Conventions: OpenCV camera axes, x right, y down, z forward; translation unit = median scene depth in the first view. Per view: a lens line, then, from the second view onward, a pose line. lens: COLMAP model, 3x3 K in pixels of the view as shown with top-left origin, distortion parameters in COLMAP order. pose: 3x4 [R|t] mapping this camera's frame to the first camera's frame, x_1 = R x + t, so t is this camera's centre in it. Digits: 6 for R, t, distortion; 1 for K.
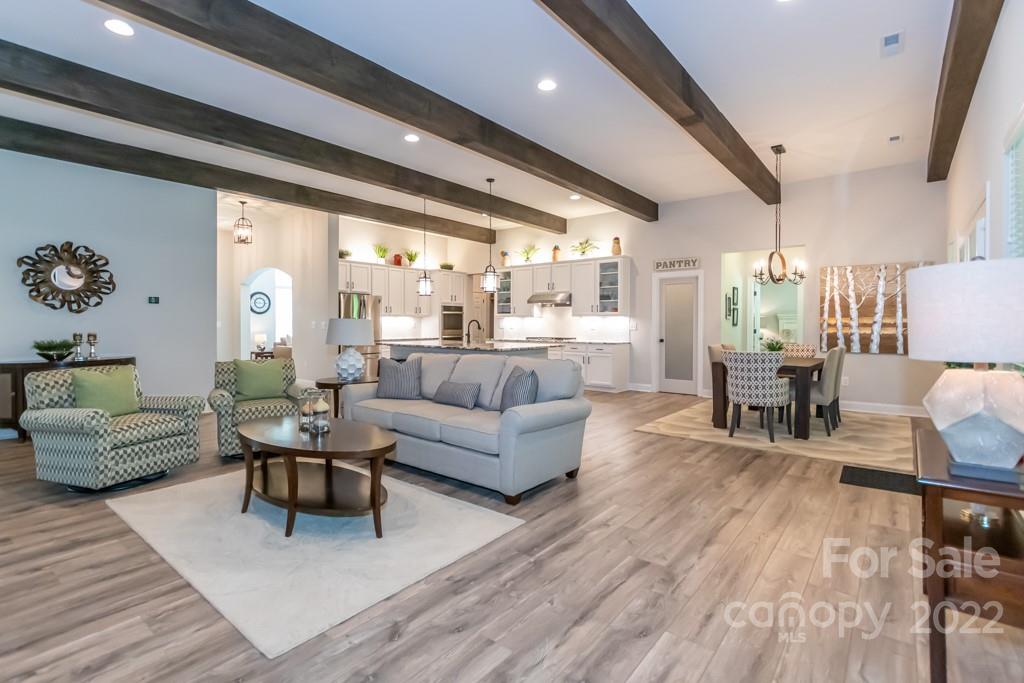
lens RADIAL K [[479.7, 0, 510.7], [0, 479.7, 322.8], [0, 0, 1]] dist [0.004939, -0.003819]
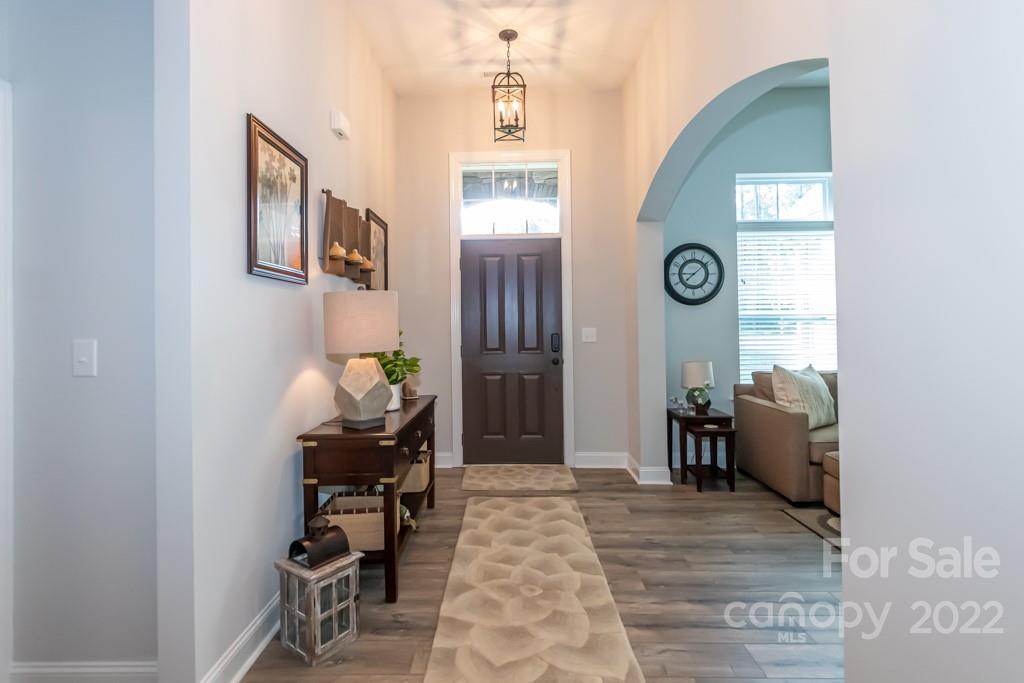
lens RADIAL K [[442.8, 0, 504.1], [0, 442.8, 335.7], [0, 0, 1]] dist [0.001071, -0.000333]
pose [[0.619504, -0.005323, -0.784976, -0.593298], [0.016664, 0.999841, 0.006372, 0.000689], [0.784817, -0.017028, 0.619494, 1.156702]]
